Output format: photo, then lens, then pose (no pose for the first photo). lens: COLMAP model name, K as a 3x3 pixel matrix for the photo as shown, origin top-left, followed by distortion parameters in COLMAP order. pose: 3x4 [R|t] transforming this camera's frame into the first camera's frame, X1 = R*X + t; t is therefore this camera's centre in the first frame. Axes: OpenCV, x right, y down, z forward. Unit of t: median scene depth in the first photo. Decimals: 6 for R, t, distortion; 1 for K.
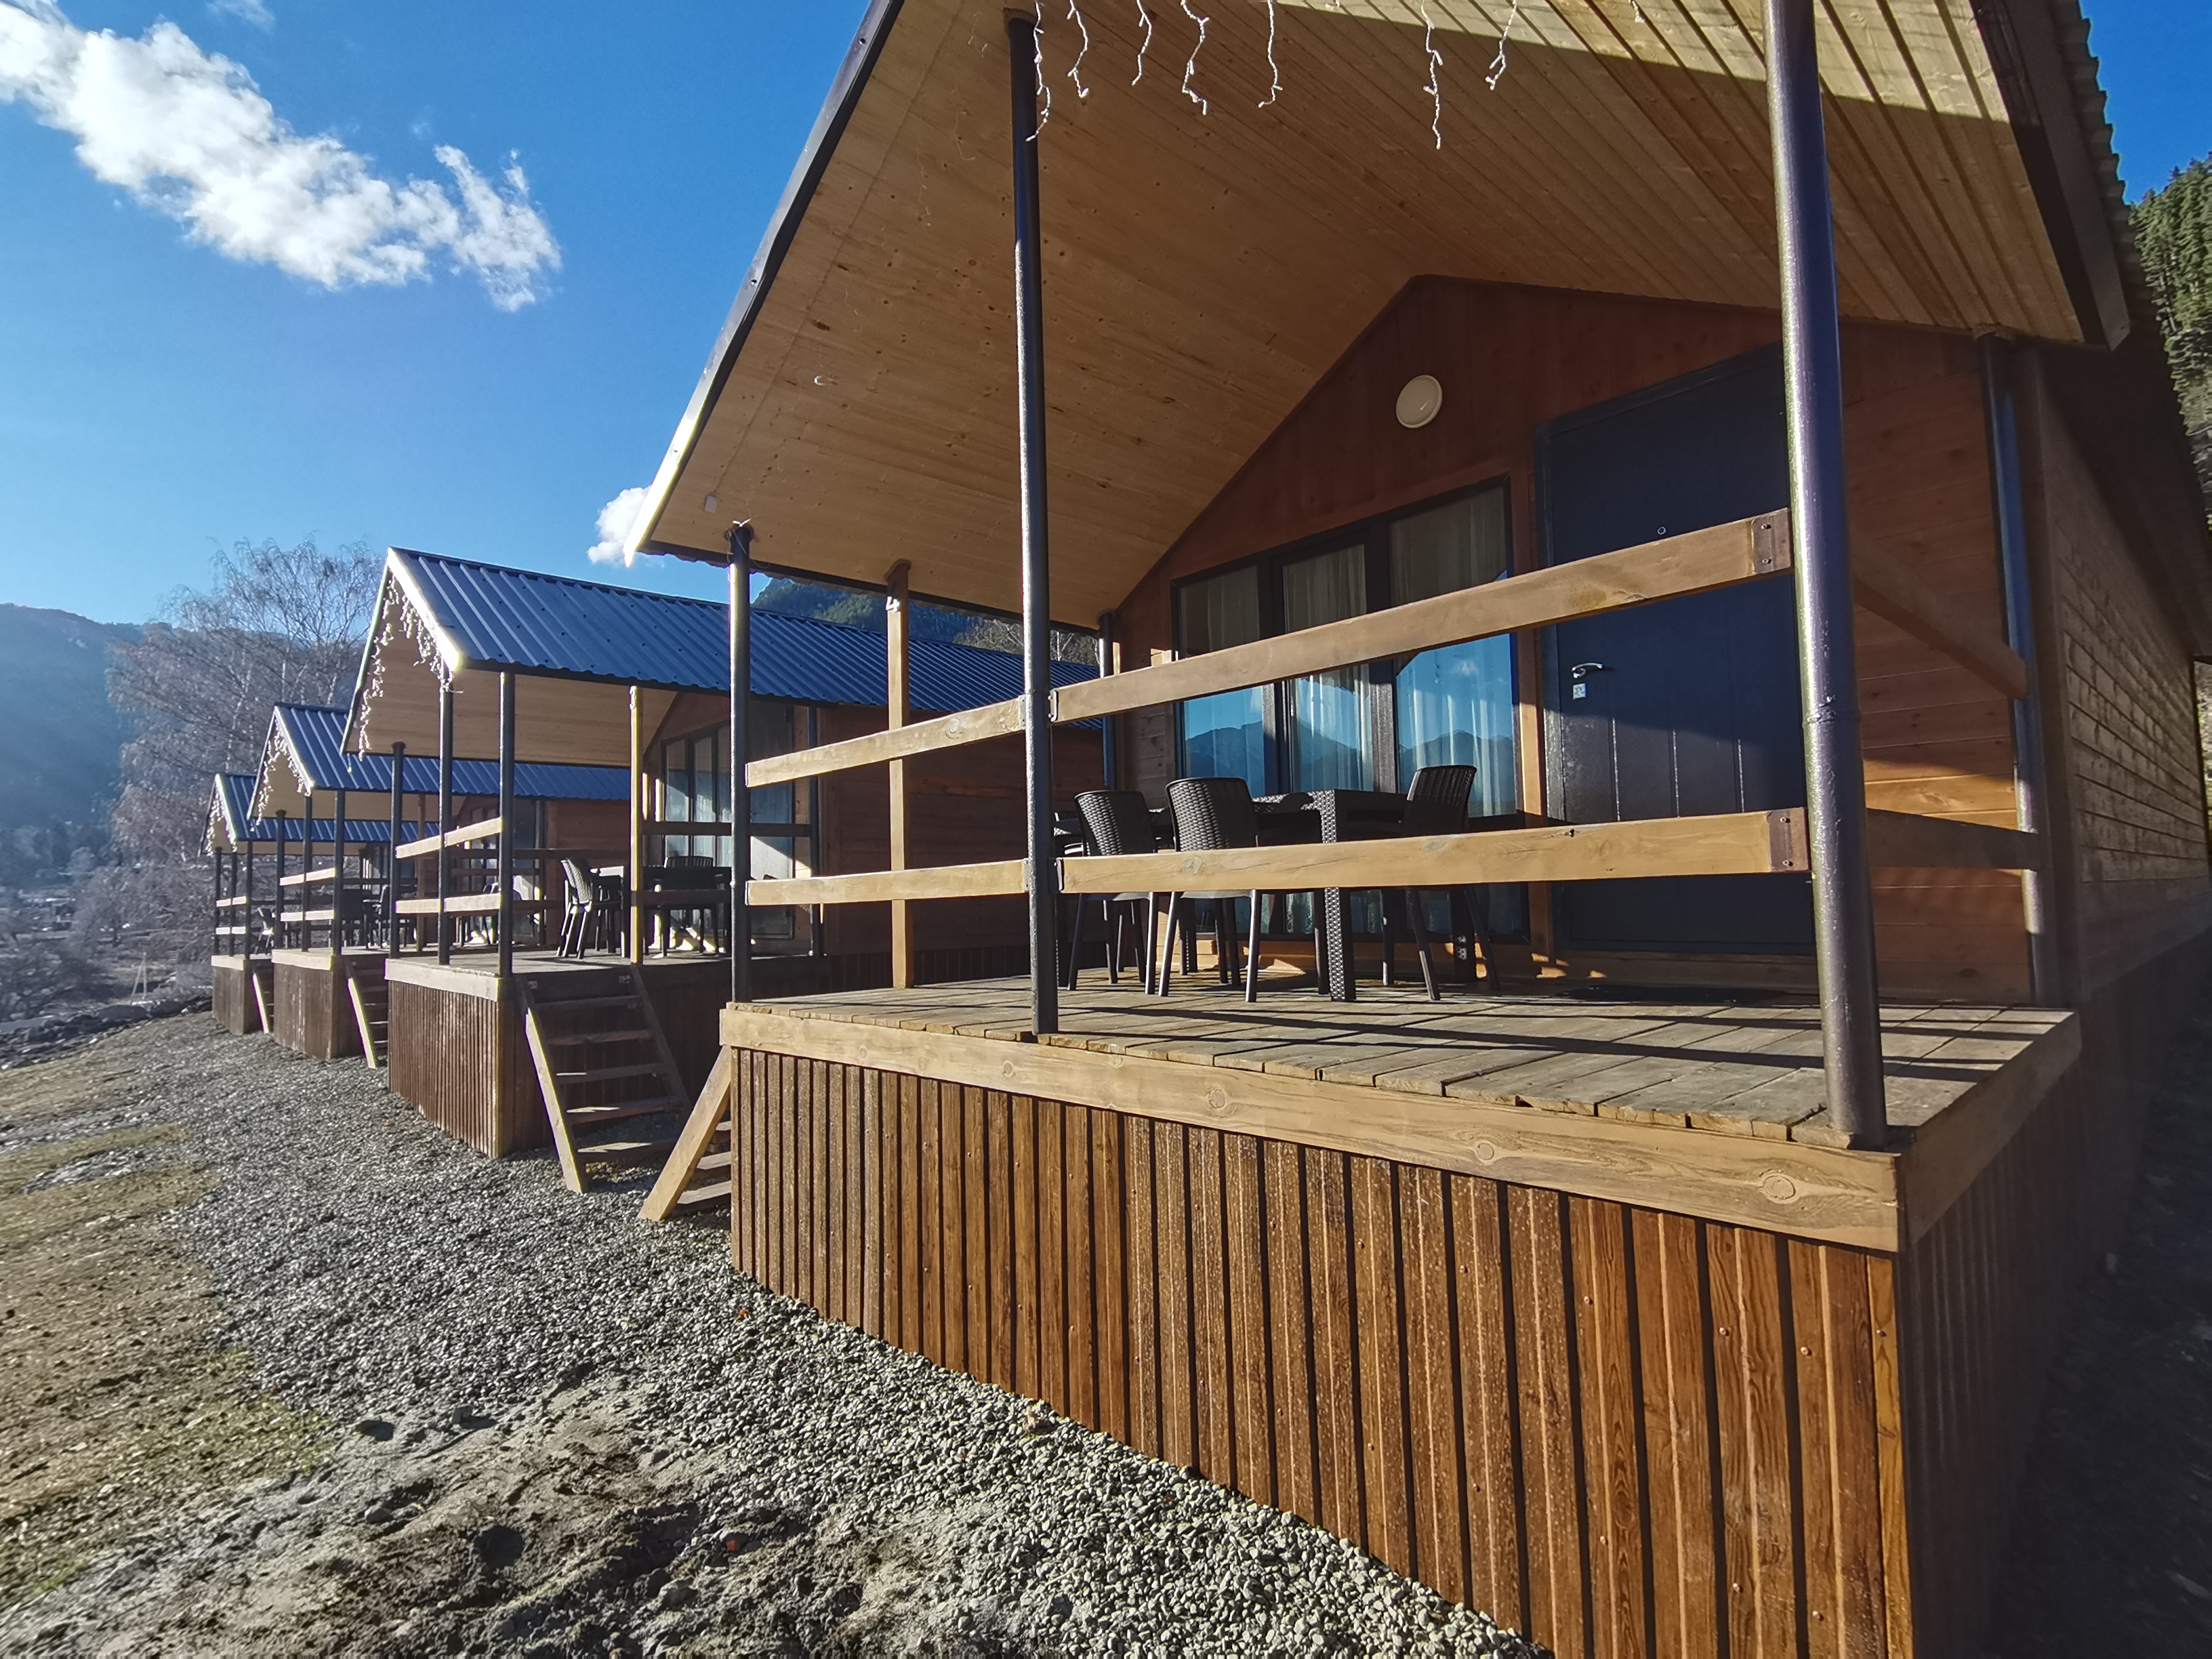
lens RADIAL K [[1077.2, 0, 1106.0], [0, 1077.2, 829.5], [0, 0, 1]] dist [-0.001476, -0.000102]
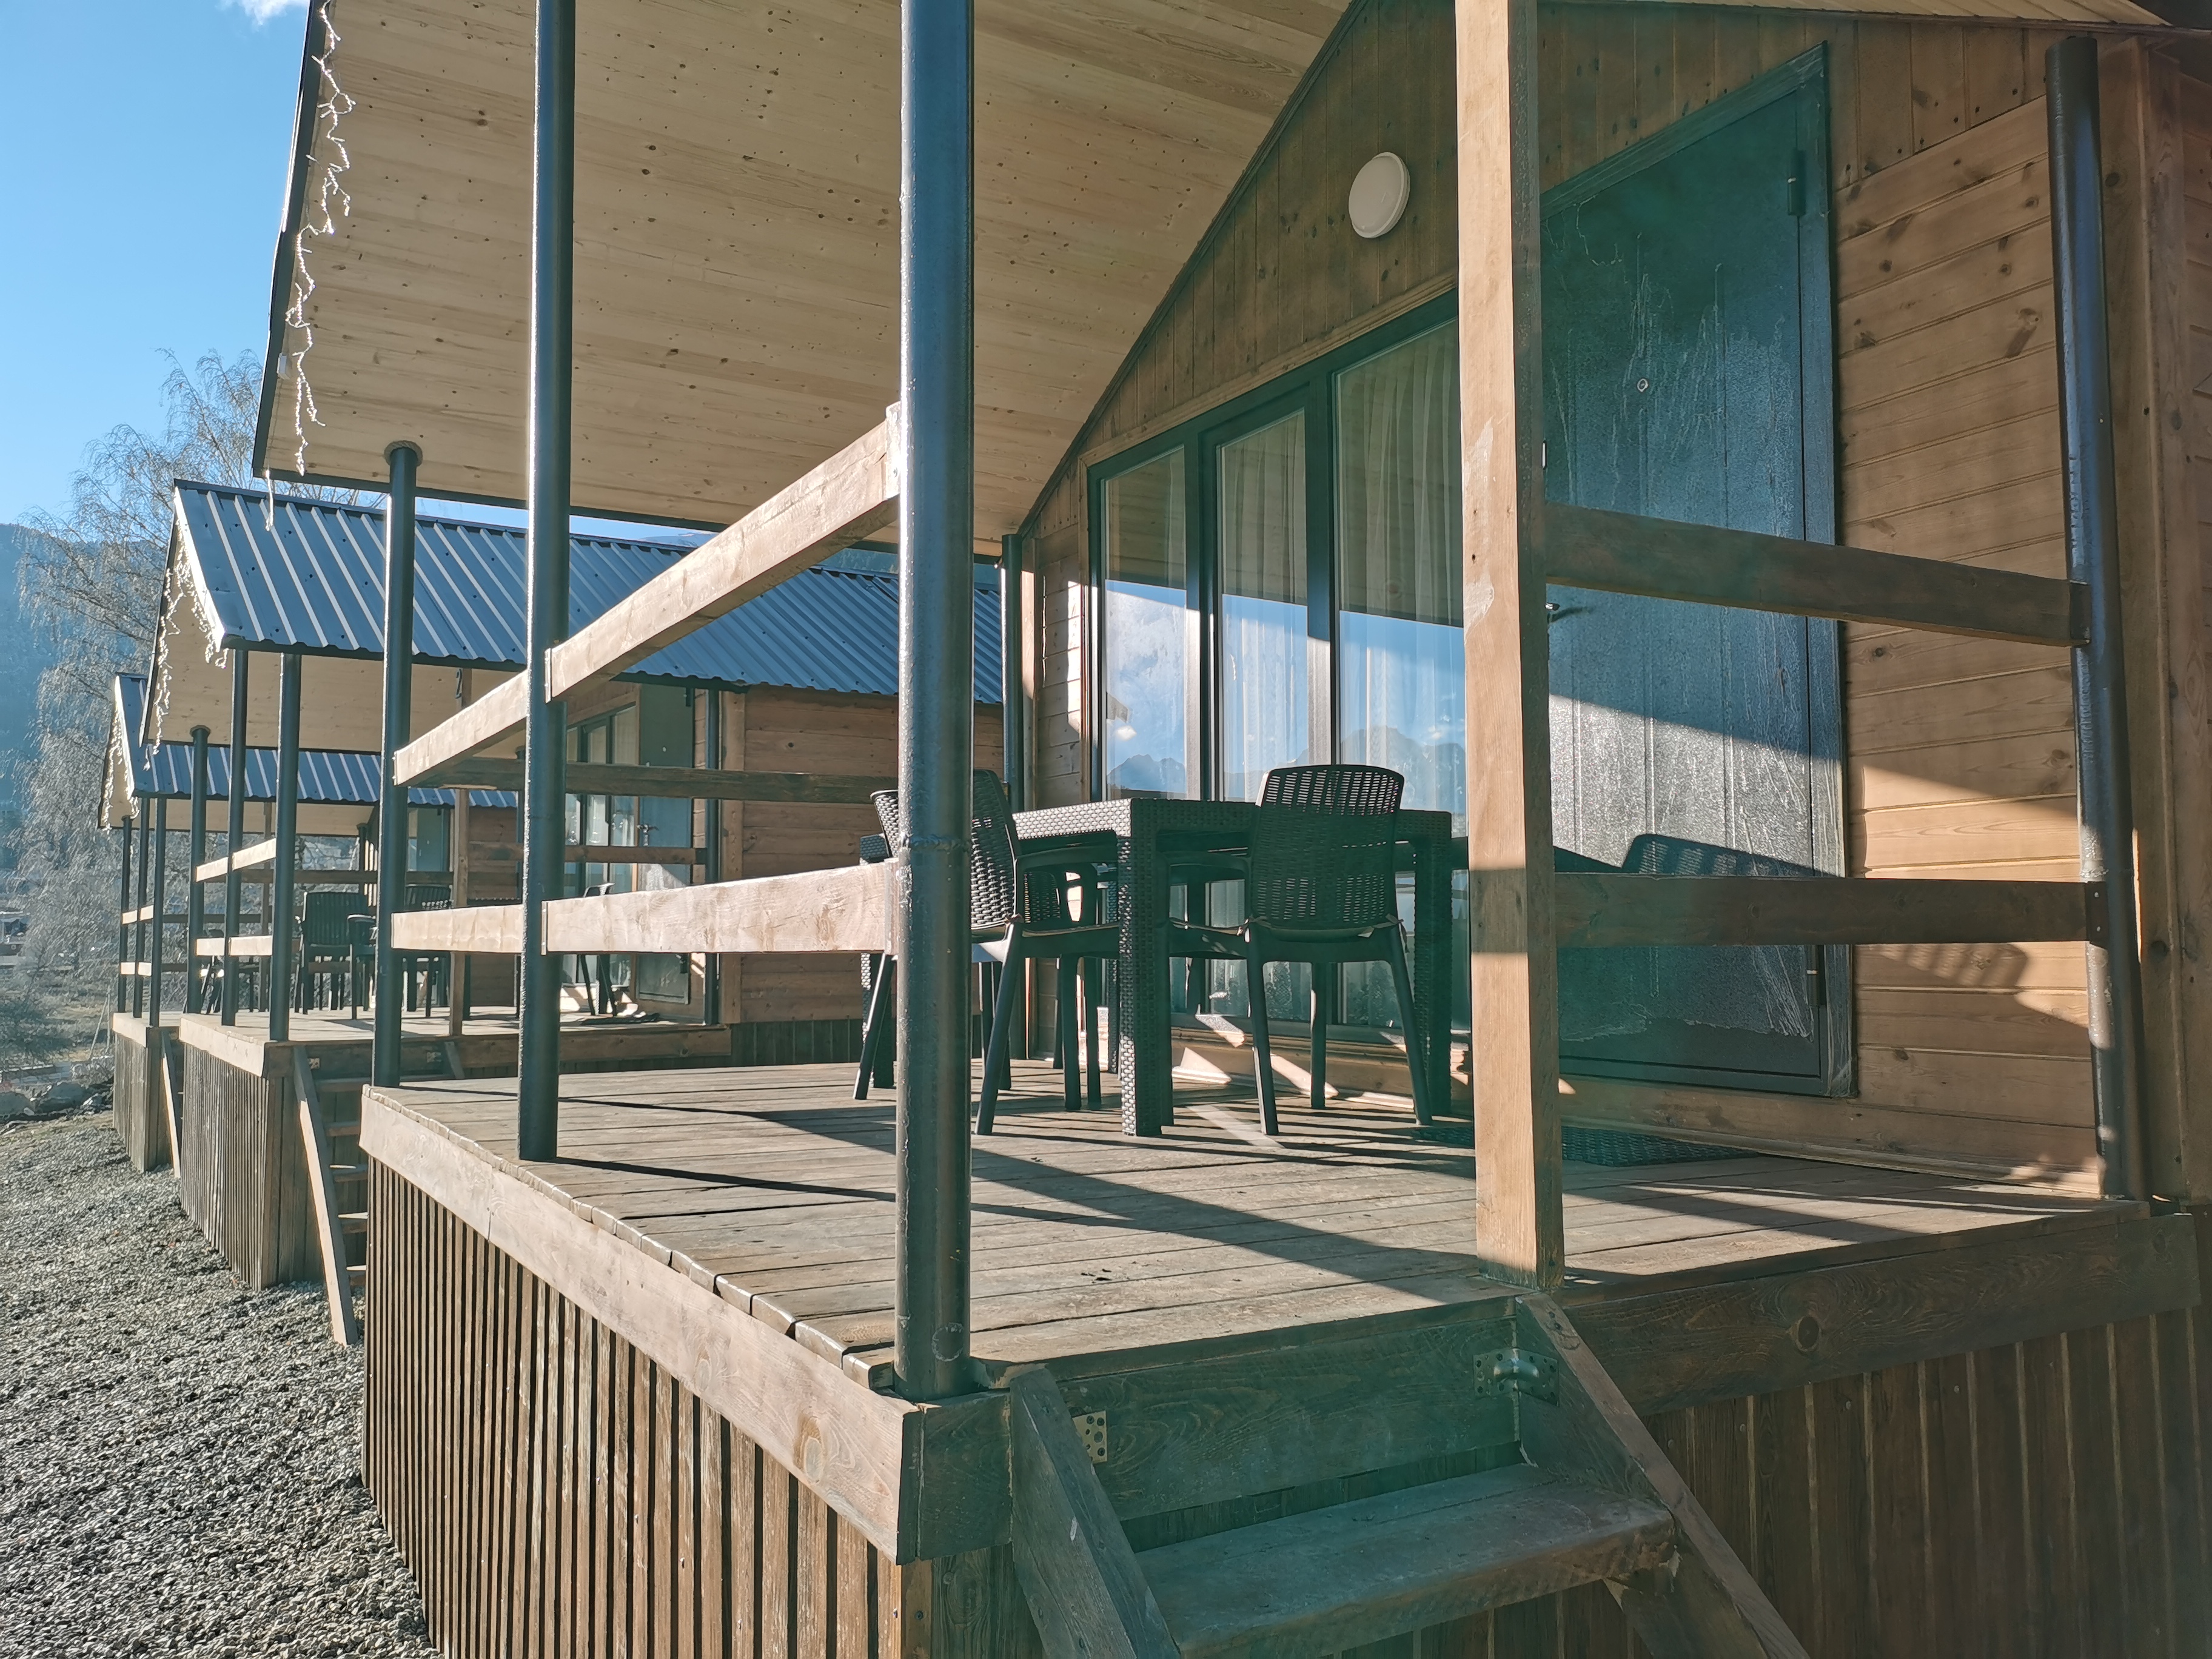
lens RADIAL K [[1698.4, 0, 1106.0], [0, 1698.4, 829.5], [0, 0, 1]] dist [0.001986, 0.000470]
pose [[0.979728, 0.012209, -0.199962, -0.233492], [-0.012909, 0.999914, -0.002196, 0.027349], [0.199918, 0.004733, 0.979801, 0.367955]]
